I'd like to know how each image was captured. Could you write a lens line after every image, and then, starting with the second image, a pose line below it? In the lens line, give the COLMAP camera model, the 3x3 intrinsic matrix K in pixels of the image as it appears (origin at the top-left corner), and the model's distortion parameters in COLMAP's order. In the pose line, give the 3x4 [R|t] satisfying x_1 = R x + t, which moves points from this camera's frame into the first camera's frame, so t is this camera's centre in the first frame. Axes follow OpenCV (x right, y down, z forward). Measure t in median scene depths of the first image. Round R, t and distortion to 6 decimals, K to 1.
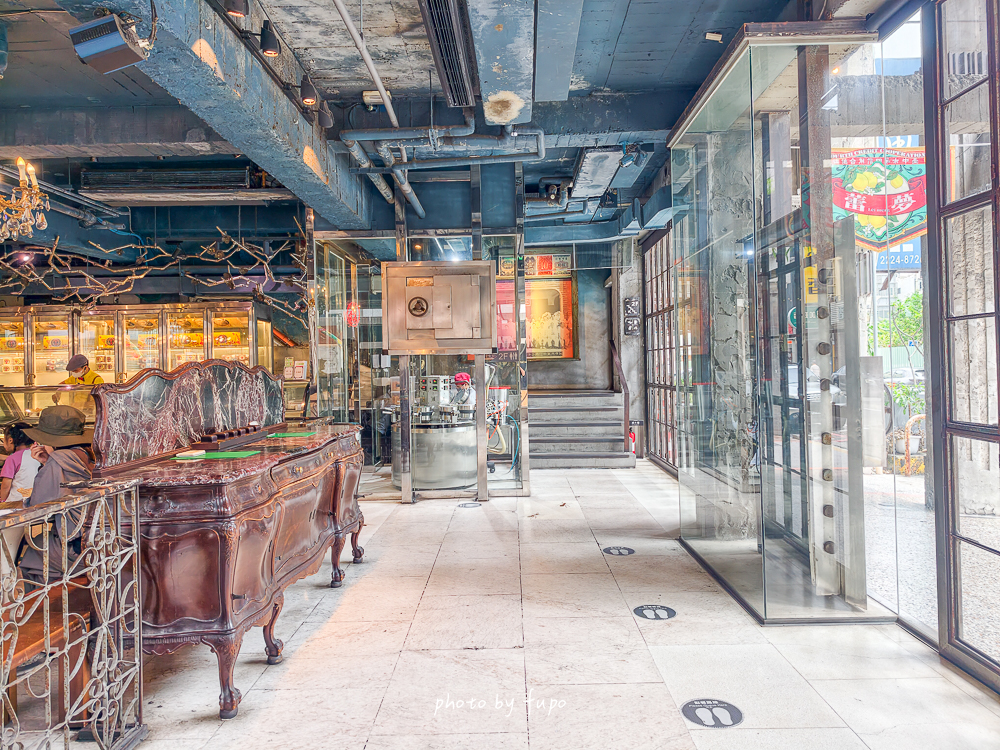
lens RADIAL K [[717.6, 0, 495.8], [0, 717.6, 367.7], [0, 0, 1]] dist [0.027088, -0.039354]
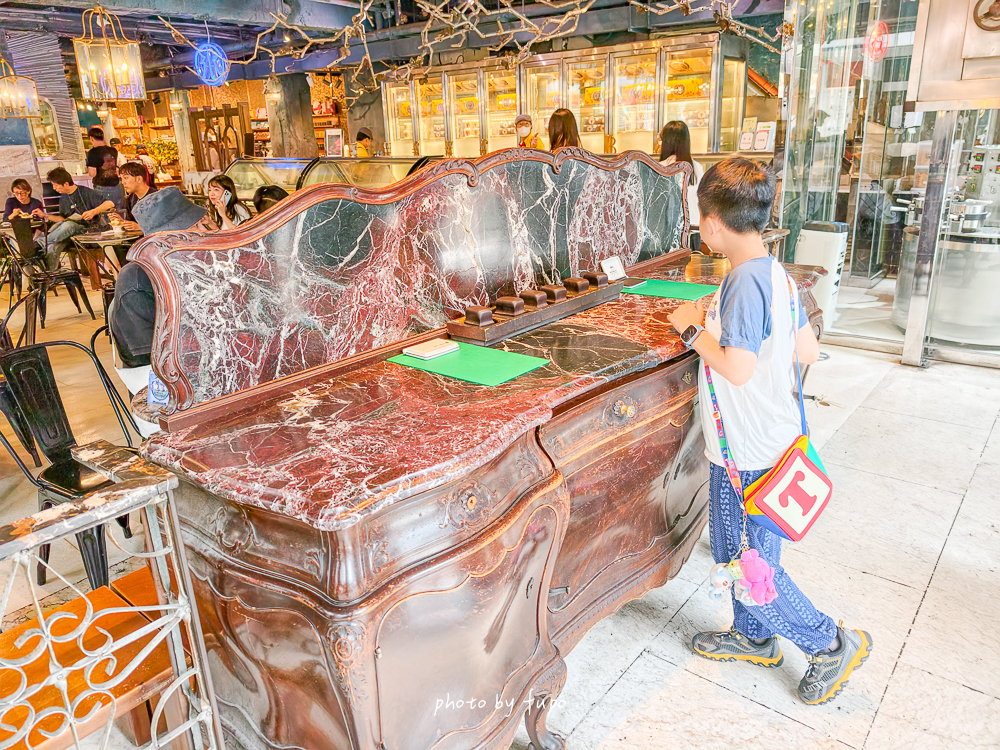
lens RADIAL K [[717.6, 0, 495.8], [0, 717.6, 367.7], [0, 0, 1]] dist [0.027088, -0.039354]
pose [[0.789757, 0.182871, -0.585527, -0.033679], [0.020657, 0.946060, 0.323333, -0.013562], [0.613072, -0.267449, 0.743380, 0.259761]]
